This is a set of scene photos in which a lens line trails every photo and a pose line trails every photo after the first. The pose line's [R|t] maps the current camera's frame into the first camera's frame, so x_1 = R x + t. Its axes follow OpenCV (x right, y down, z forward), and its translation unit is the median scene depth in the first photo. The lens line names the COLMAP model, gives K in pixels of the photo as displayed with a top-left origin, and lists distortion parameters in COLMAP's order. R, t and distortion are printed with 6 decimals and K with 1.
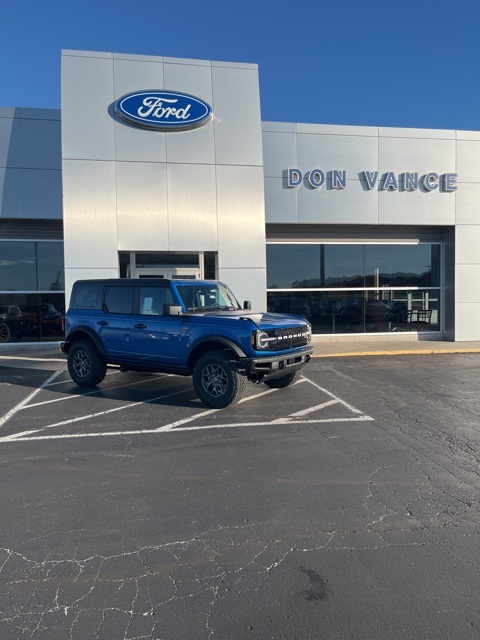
lens RADIAL K [[475.2, 0, 241.9], [0, 475.2, 323.2], [0, 0, 1]] dist [0.014530, 0.001183]
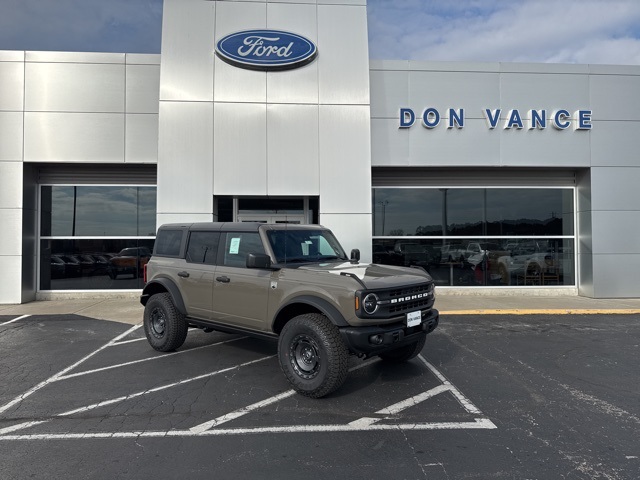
lens RADIAL K [[442.8, 0, 320.2], [0, 442.8, 236.8], [0, 0, 1]] dist [0.032553, -0.038452]
pose [[0.993940, 0.008490, -0.109599, 0.046290], [-0.015717, 0.997746, -0.065245, -0.015984], [0.108798, 0.066572, 0.991832, 0.156457]]
